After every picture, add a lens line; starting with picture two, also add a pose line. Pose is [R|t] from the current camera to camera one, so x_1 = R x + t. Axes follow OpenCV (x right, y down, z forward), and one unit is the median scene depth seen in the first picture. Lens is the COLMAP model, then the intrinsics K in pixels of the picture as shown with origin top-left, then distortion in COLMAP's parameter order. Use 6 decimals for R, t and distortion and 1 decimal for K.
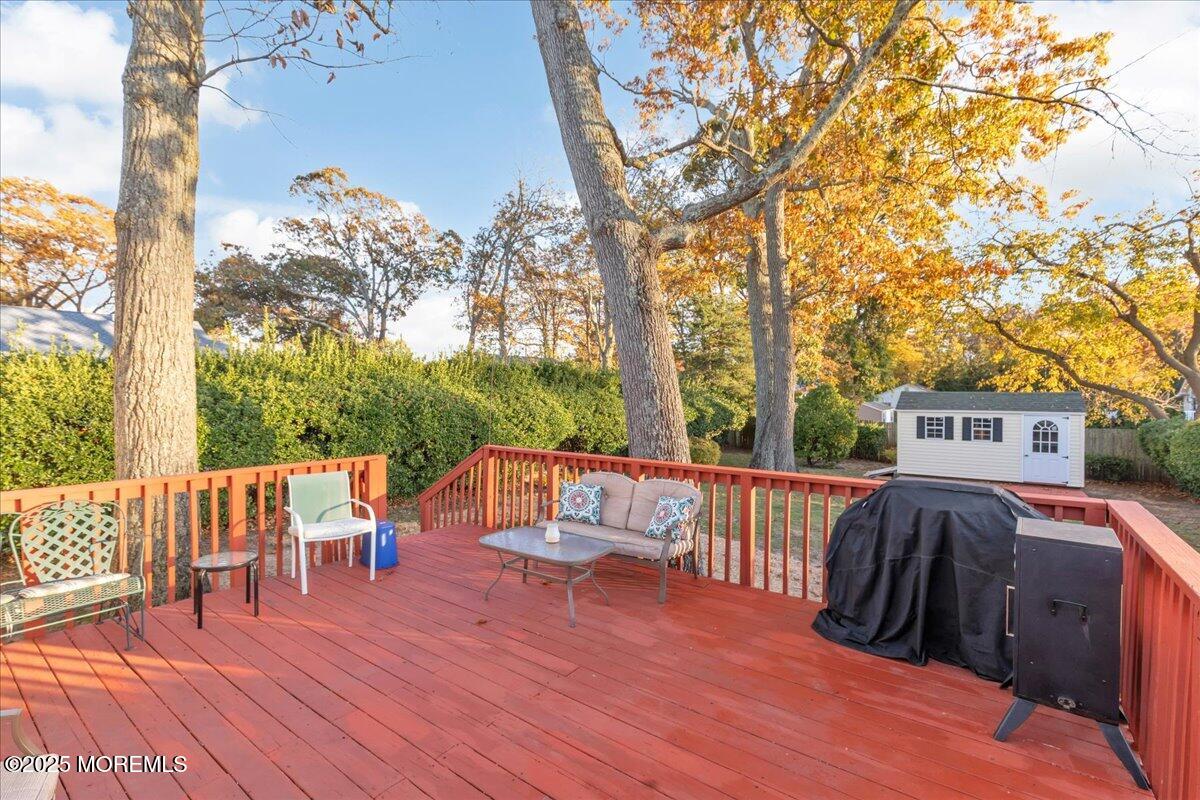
lens RADIAL K [[542.4, 0, 596.5], [0, 542.4, 404.9], [0, 0, 1]] dist [-0.000371, -0.001276]
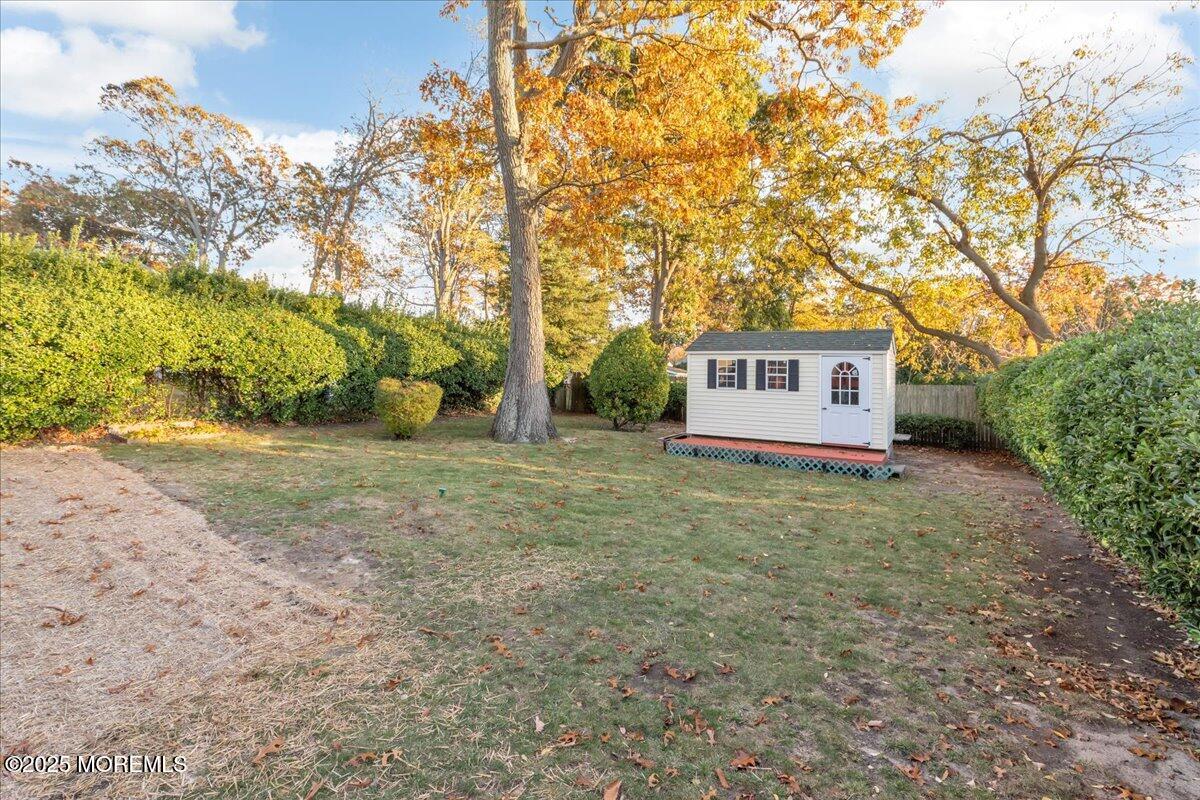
lens RADIAL K [[542.4, 0, 635.8], [0, 542.4, 367.7], [0, 0, 1]] dist [-0.000371, -0.001276]
pose [[0.994529, 0.025960, 0.101182, 0.416414], [-0.021787, 0.998875, -0.042131, 0.068588], [-0.102162, 0.039696, 0.993975, 0.244436]]
